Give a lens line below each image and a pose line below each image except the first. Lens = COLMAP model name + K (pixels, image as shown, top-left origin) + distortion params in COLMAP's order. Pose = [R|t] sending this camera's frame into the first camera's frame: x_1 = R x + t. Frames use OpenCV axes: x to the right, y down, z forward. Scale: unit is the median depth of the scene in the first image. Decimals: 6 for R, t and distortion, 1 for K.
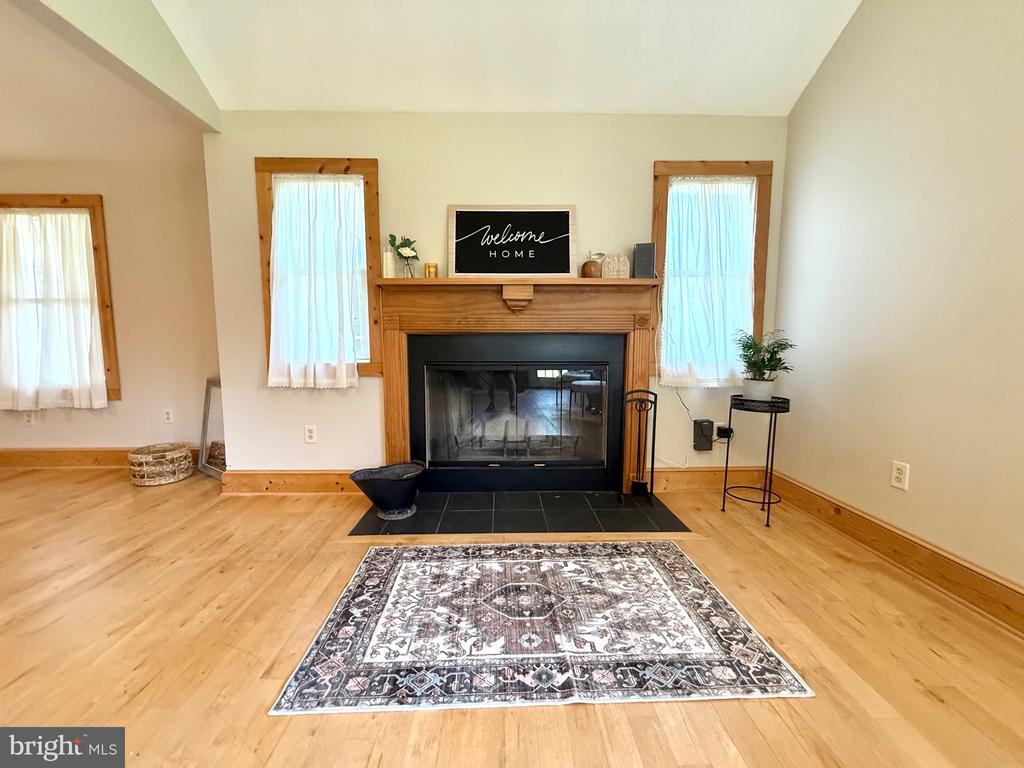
lens RADIAL K [[409.3, 0, 509.3], [0, 409.3, 384.7], [0, 0, 1]] dist [0.000298, 0.000119]
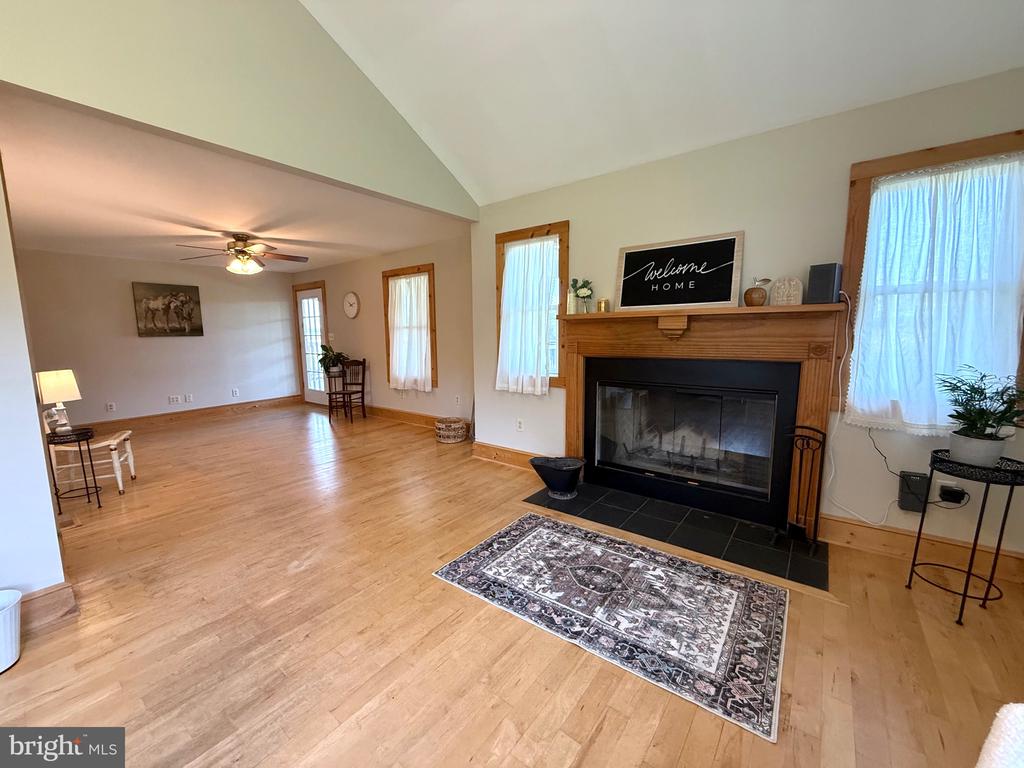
lens RADIAL K [[409.3, 0, 509.3], [0, 409.3, 384.7], [0, 0, 1]] dist [0.000298, 0.000119]
pose [[0.781075, 0.072742, -0.620186, 0.366427], [-0.052246, 0.997322, 0.051178, -0.092398], [0.622248, -0.007572, 0.782784, -0.125832]]
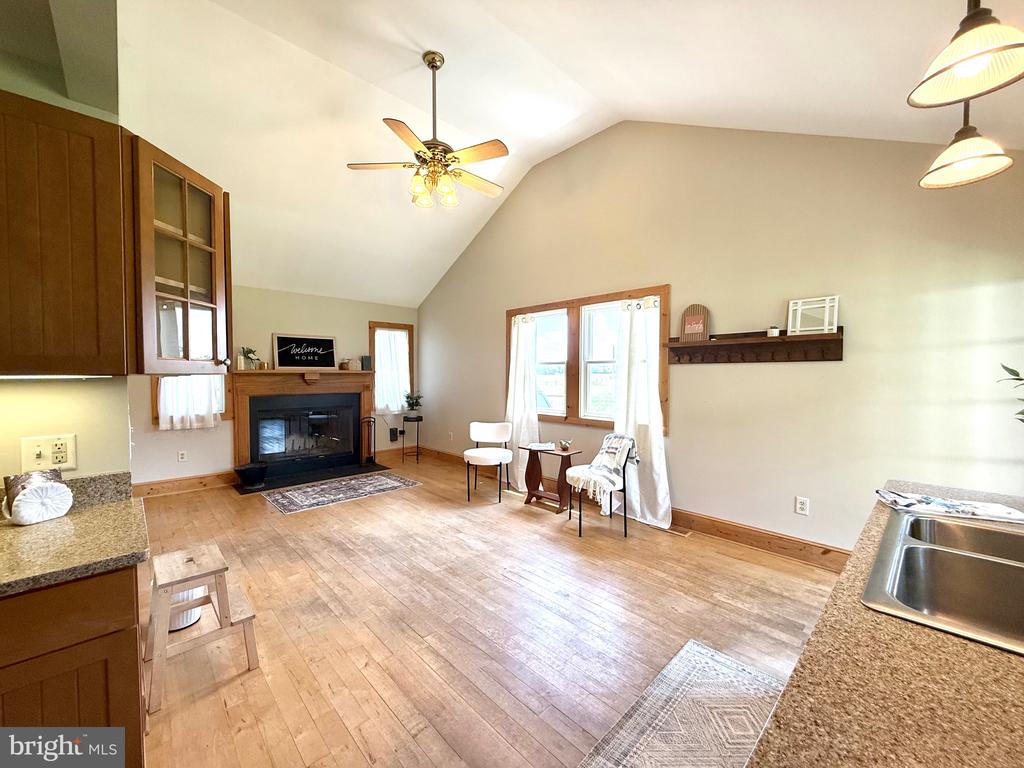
lens RADIAL K [[409.3, 0, 509.3], [0, 409.3, 384.7], [0, 0, 1]] dist [0.000298, 0.000119]
pose [[0.740377, -0.015641, 0.672010, -0.662168], [0.065894, 0.996603, -0.049401, -0.002576], [-0.668954, 0.080857, 0.738893, -1.306754]]
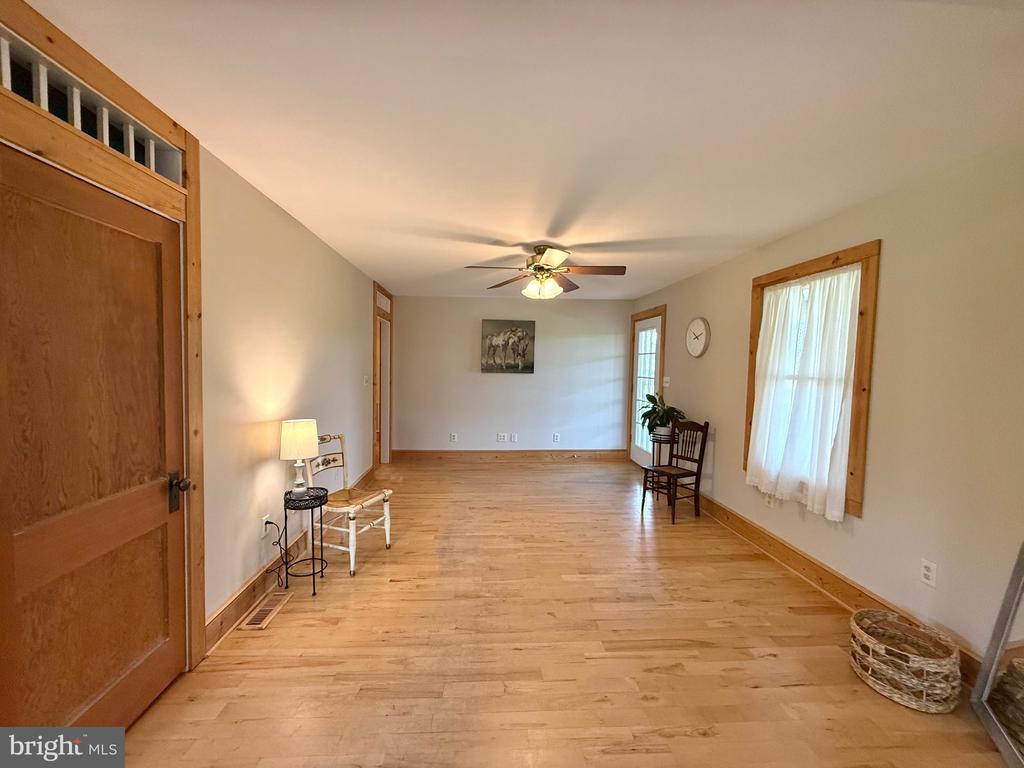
lens RADIAL K [[409.3, 0, 509.3], [0, 409.3, 384.7], [0, 0, 1]] dist [0.000298, 0.000119]
pose [[0.051283, 0.056050, -0.997110, -0.356163], [-0.122048, 0.991292, 0.049445, -0.199159], [0.991198, 0.119159, 0.057677, 0.410982]]
